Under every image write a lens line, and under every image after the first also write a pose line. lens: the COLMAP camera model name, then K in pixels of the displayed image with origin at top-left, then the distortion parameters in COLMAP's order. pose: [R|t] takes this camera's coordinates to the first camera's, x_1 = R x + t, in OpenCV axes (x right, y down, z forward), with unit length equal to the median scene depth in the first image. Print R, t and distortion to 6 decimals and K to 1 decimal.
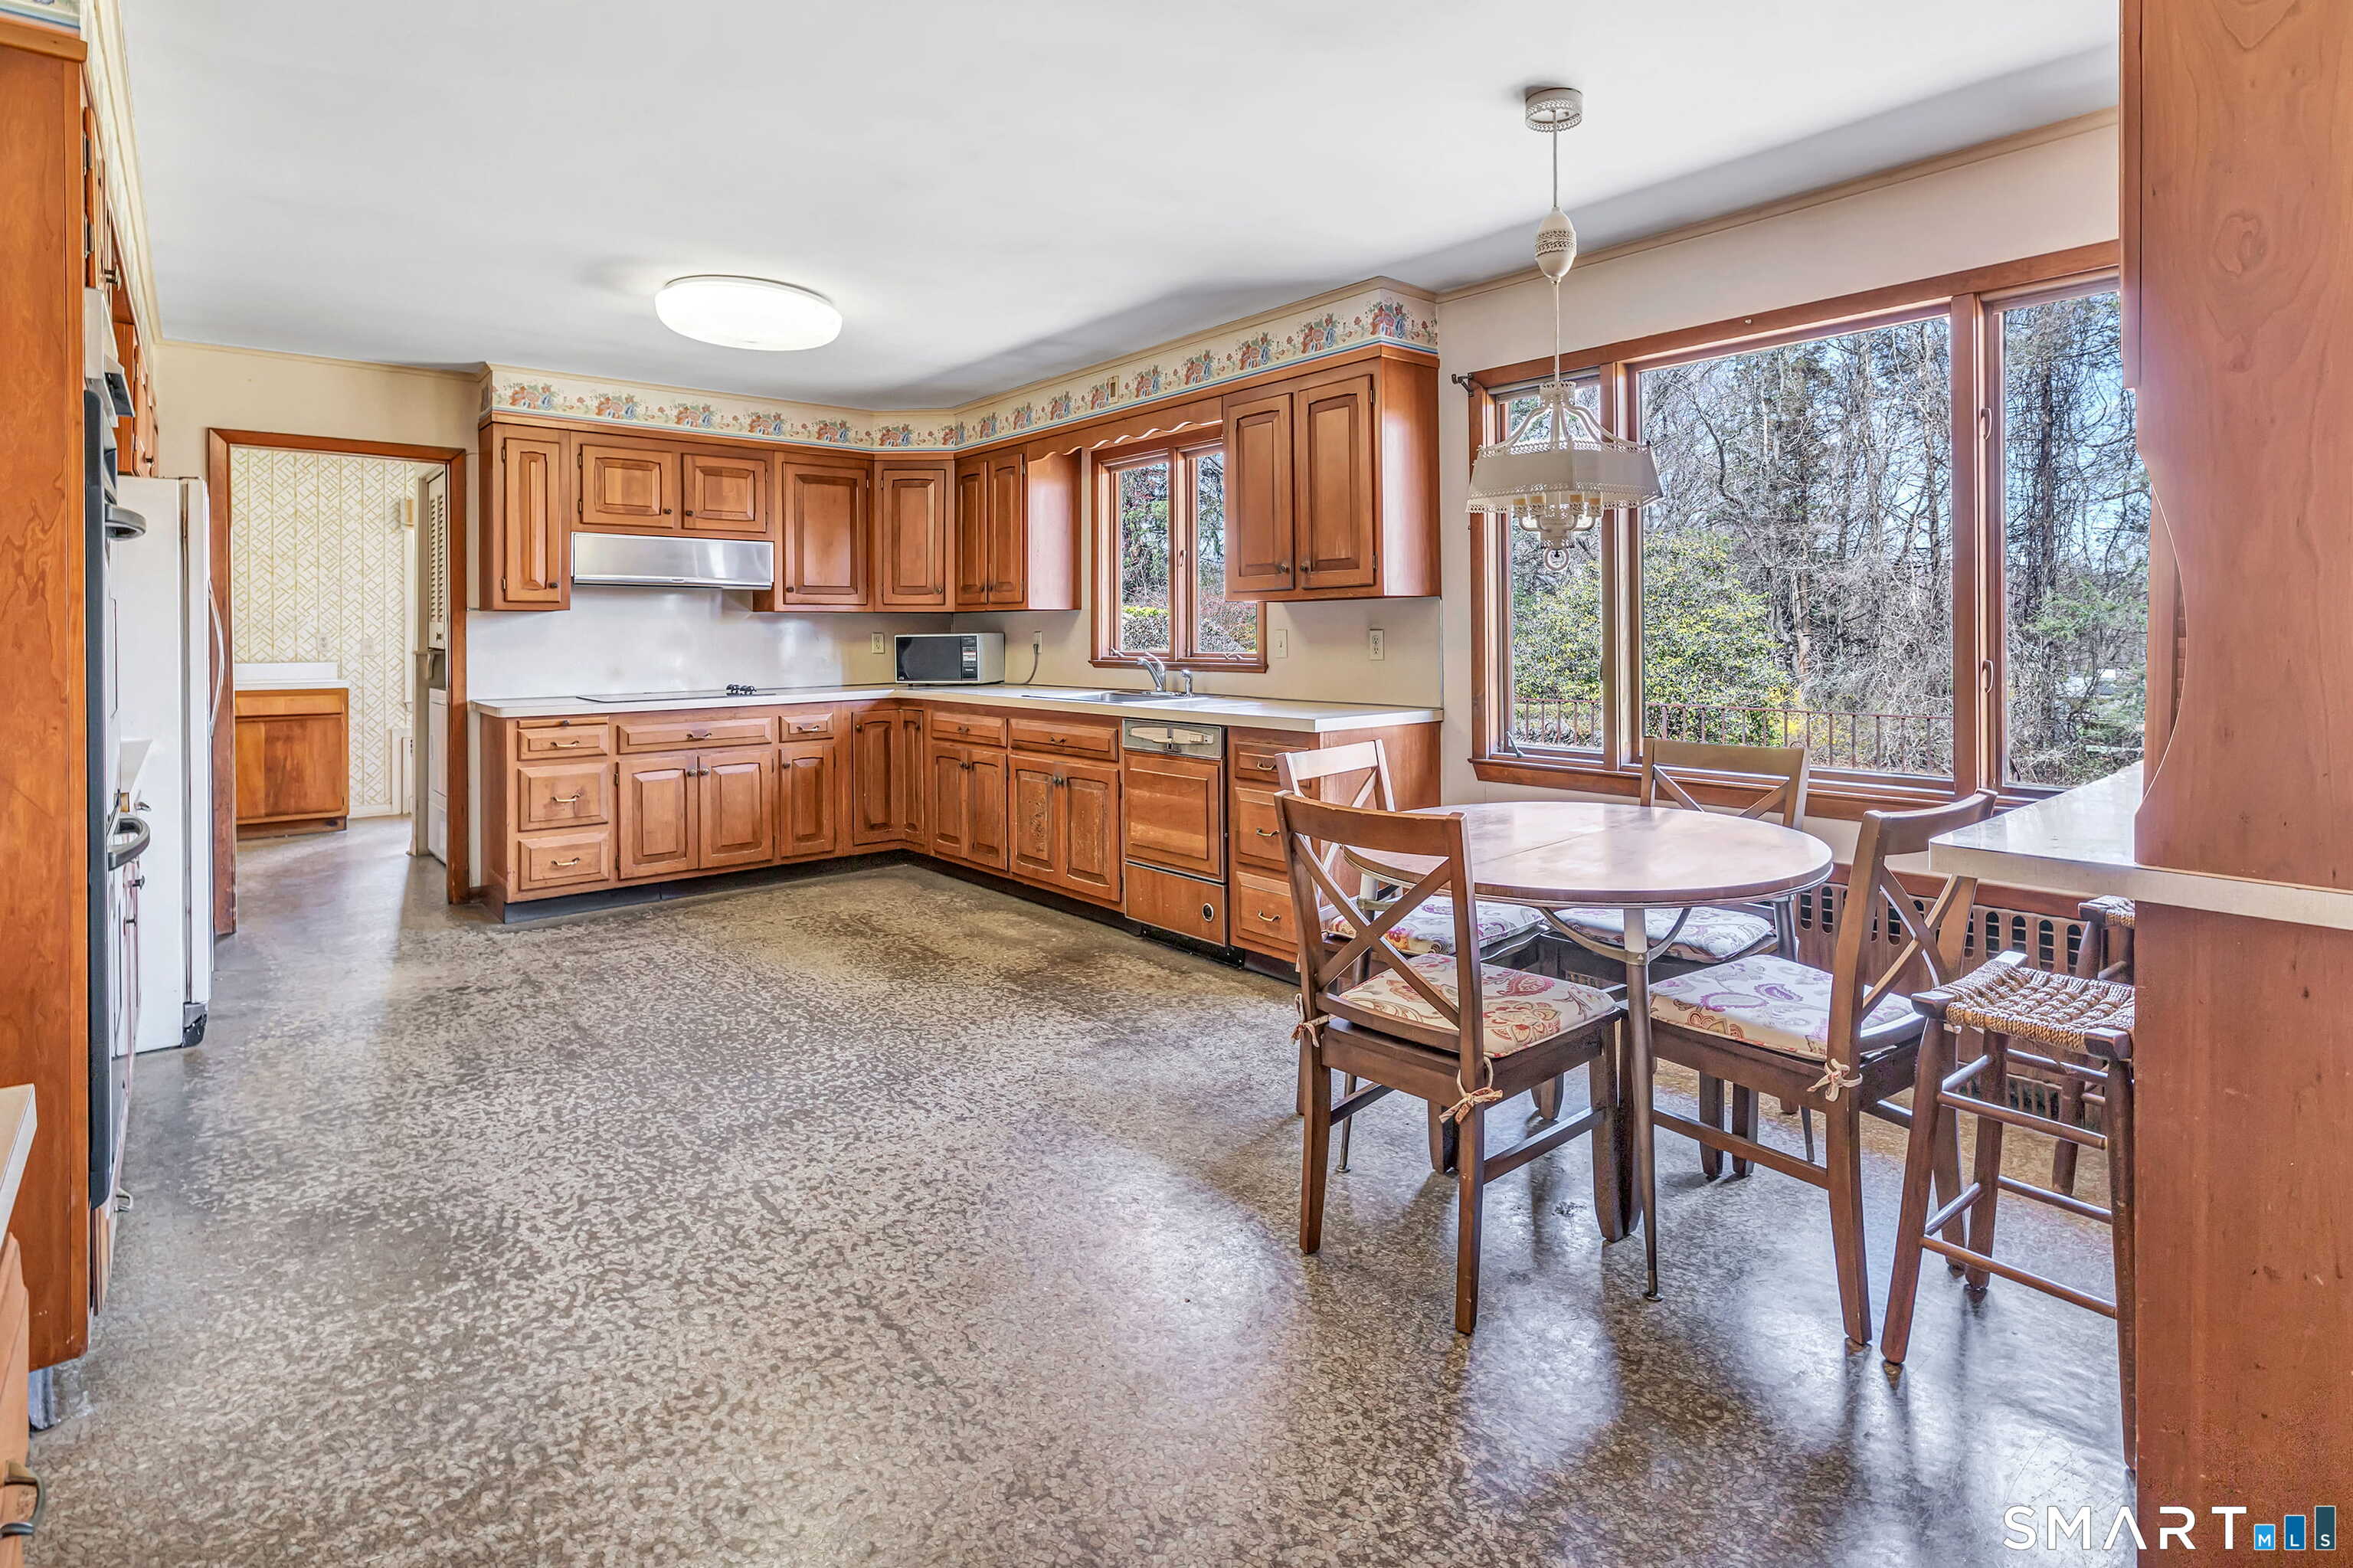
lens RADIAL K [[1195.9, 0, 1219.3], [0, 1195.9, 634.5], [0, 0, 1]] dist [0.001933, 0.000763]
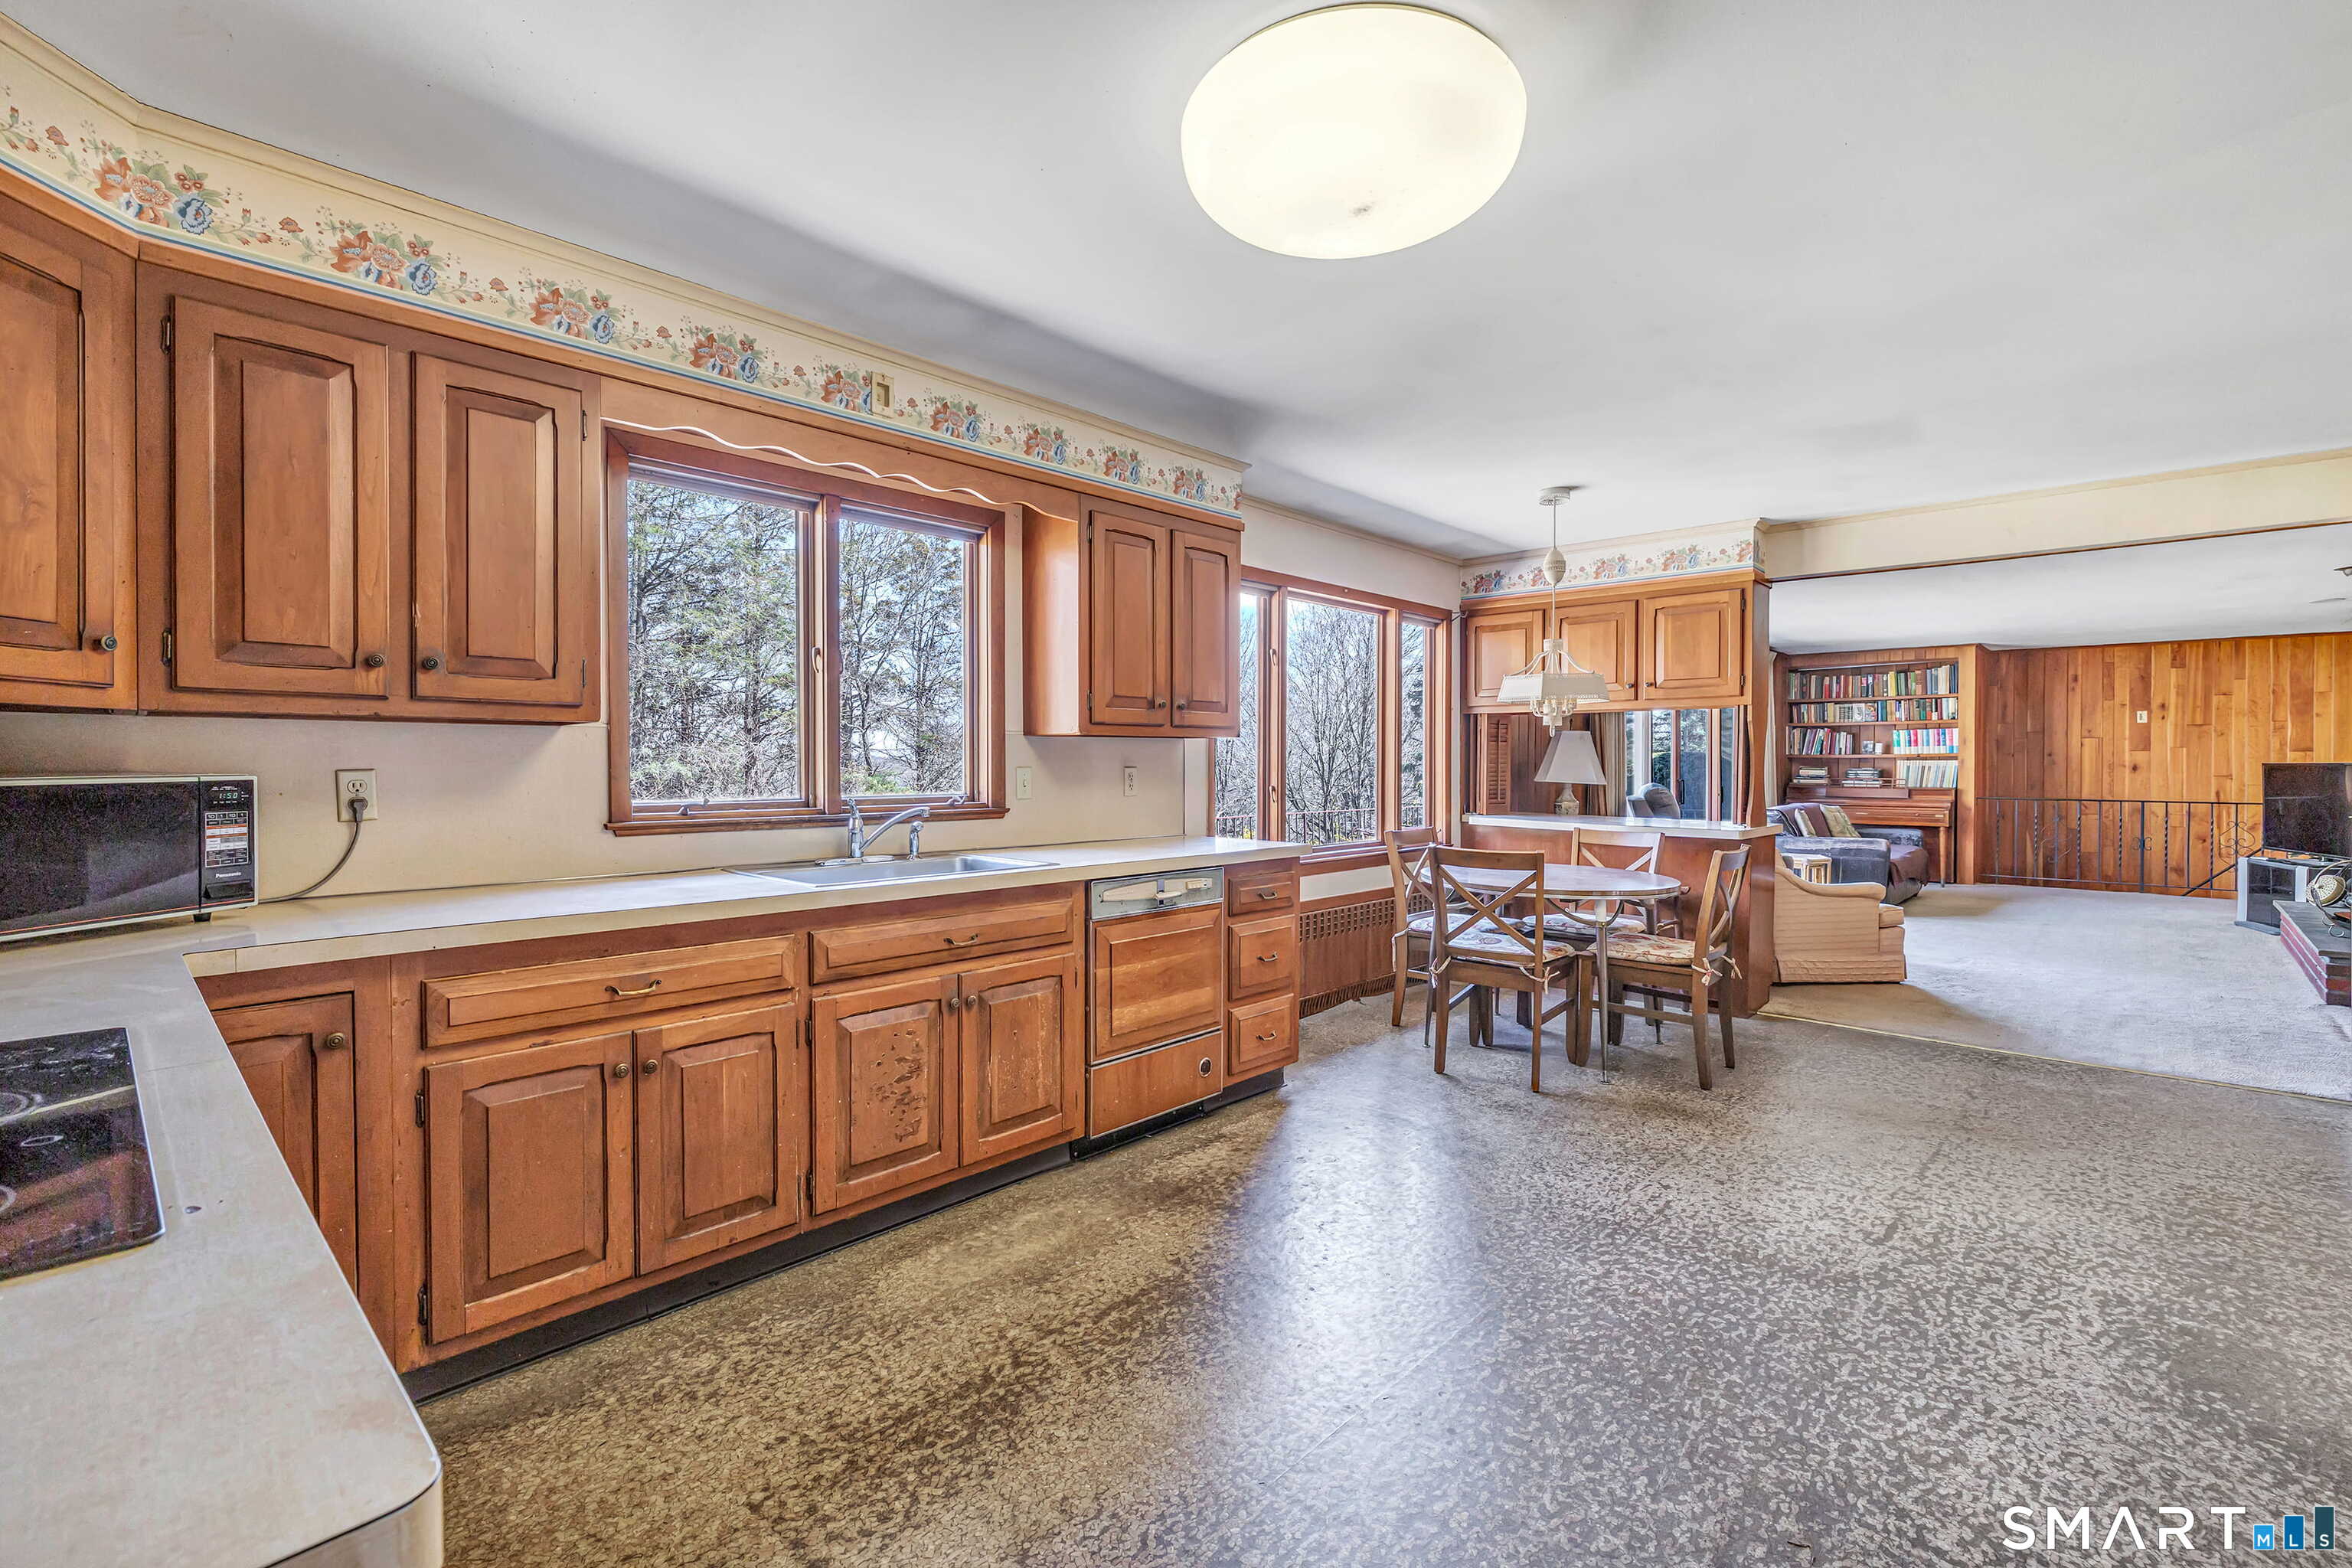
lens RADIAL K [[1039.8, 0, 1176.0], [0, 1039.8, 784.0], [0, 0, 1]] dist [-0.000447, -0.000502]
pose [[-0.106454, -0.011324, 0.994253, -0.657998], [0.005779, 0.999911, 0.012008, -0.000118], [-0.994301, 0.007024, -0.106380, 0.893123]]
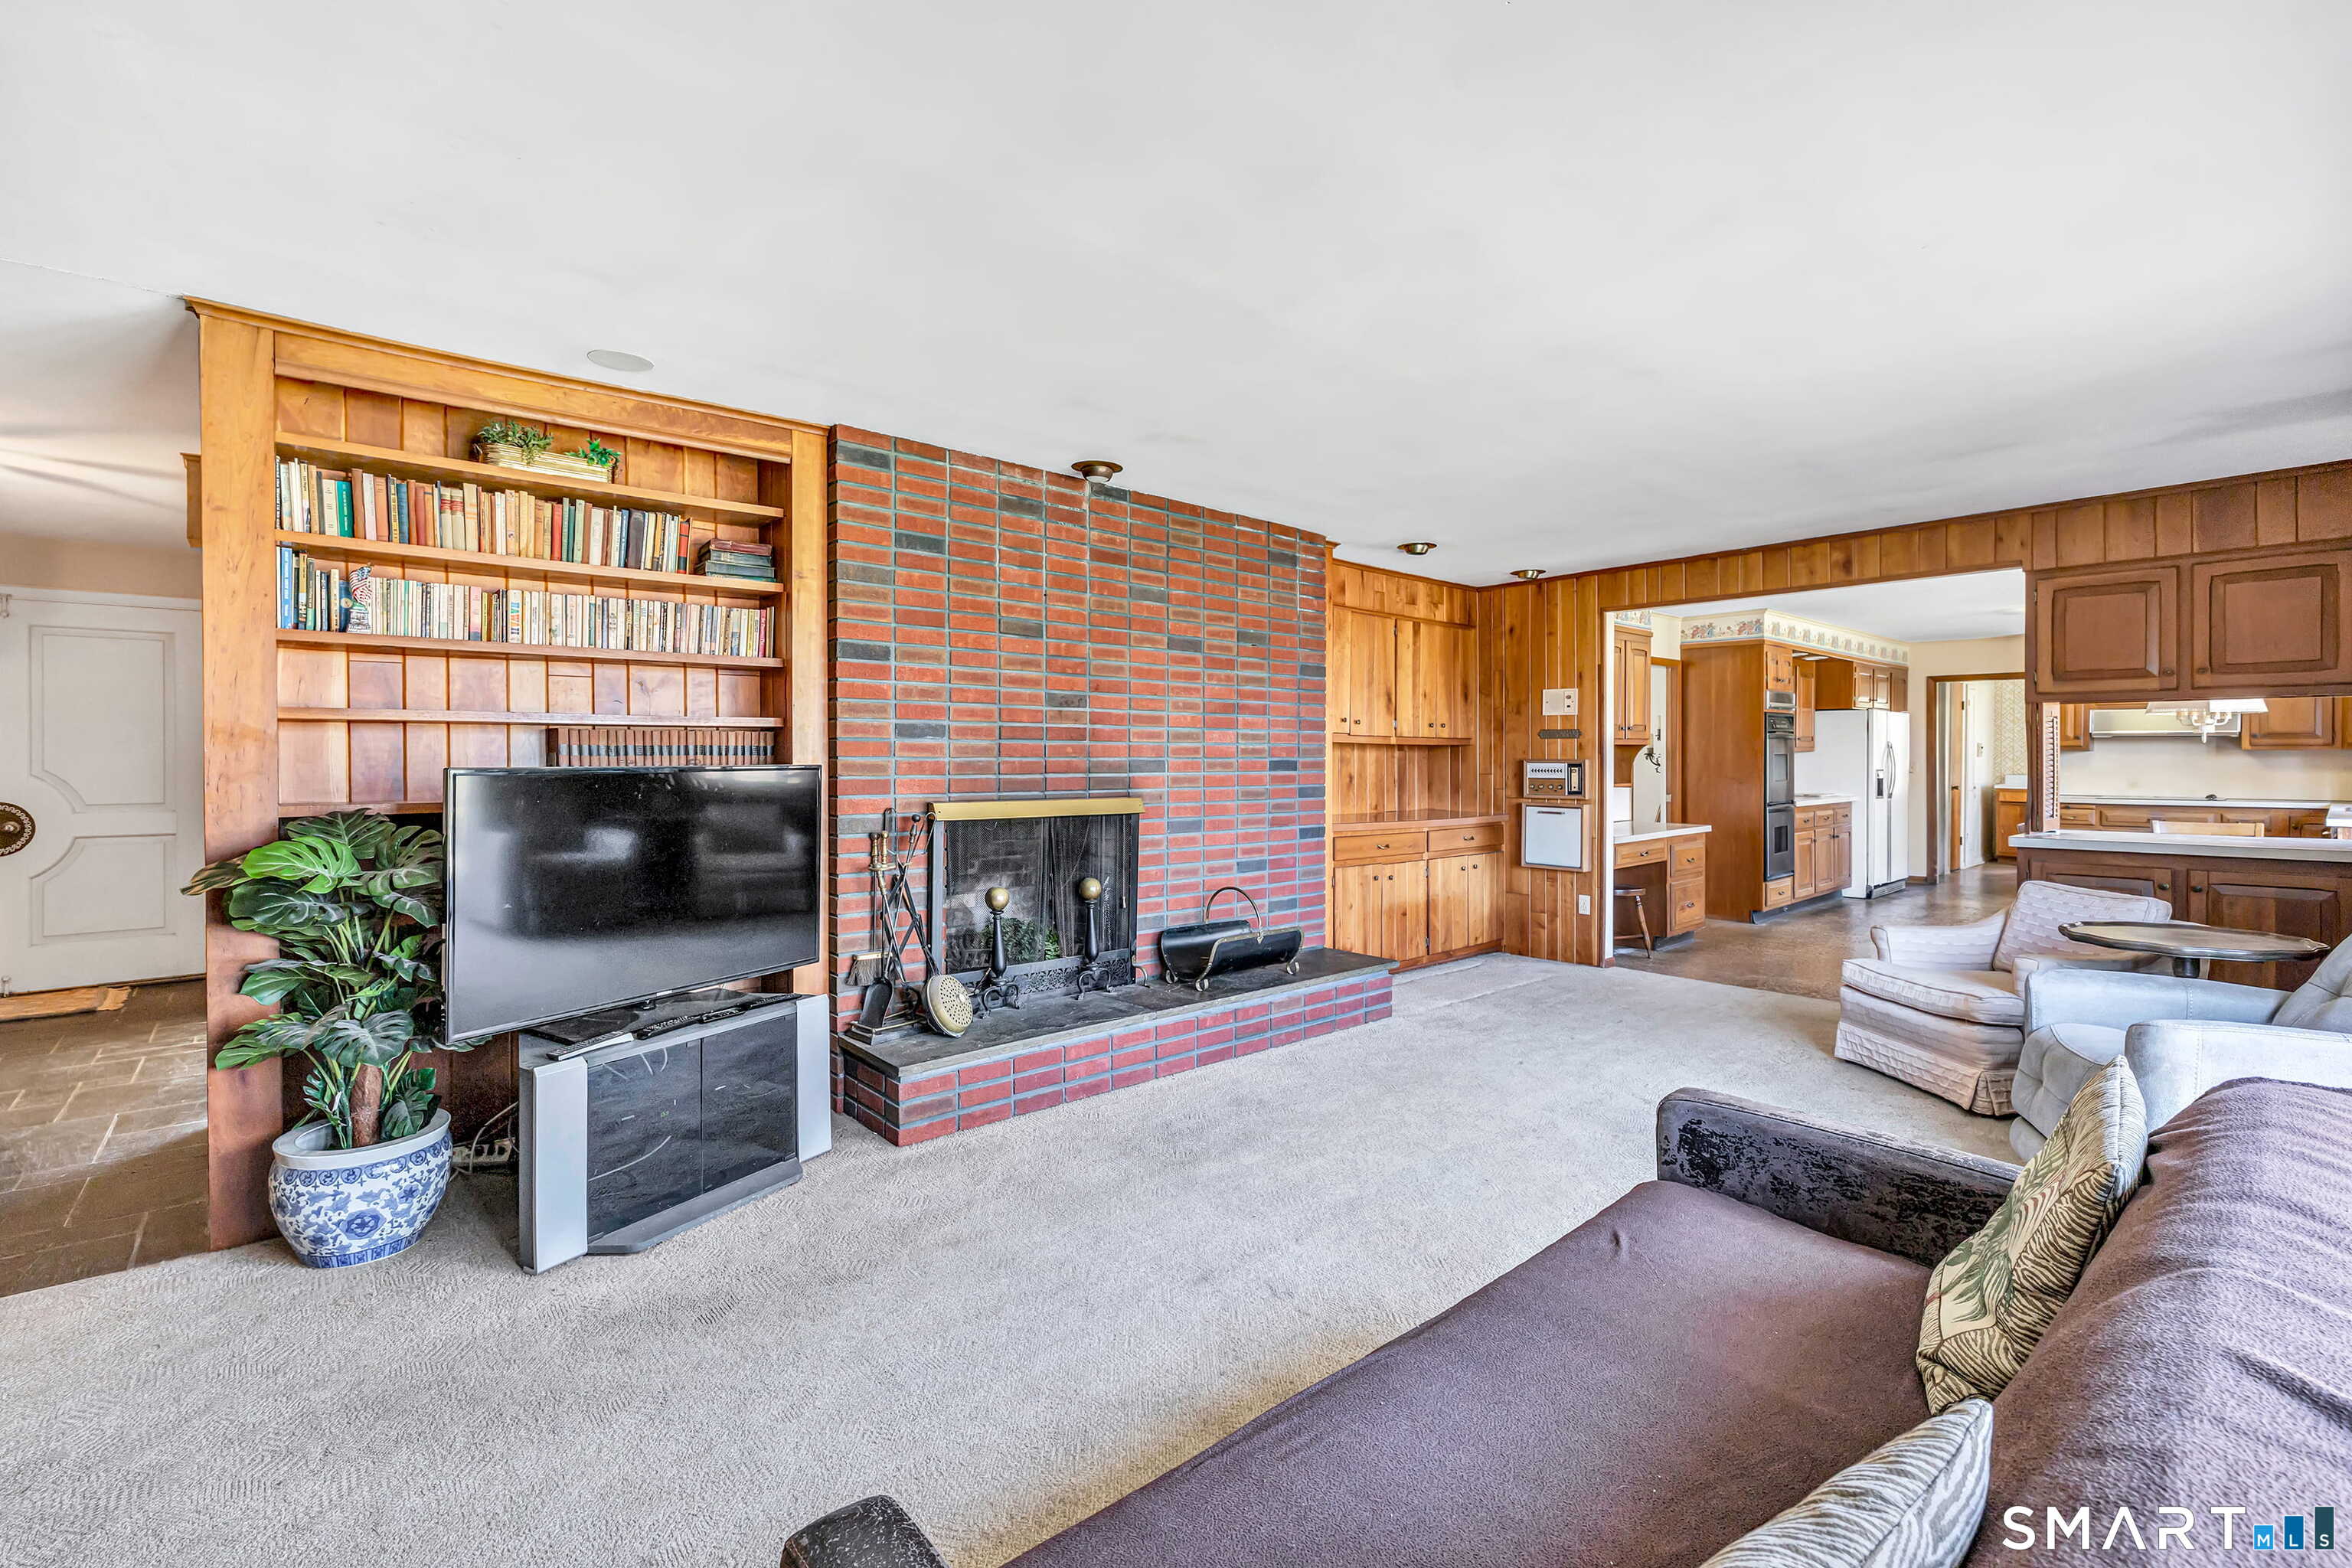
lens RADIAL K [[1010.7, 0, 1178.5], [0, 1010.7, 764.3], [0, 0, 1]] dist [-0.000328, -0.000029]
pose [[0.004372, 0.015219, -0.999875, 1.120519], [-0.005312, 0.999870, 0.015196, -0.015206], [0.999976, 0.005245, 0.004452, -0.495916]]
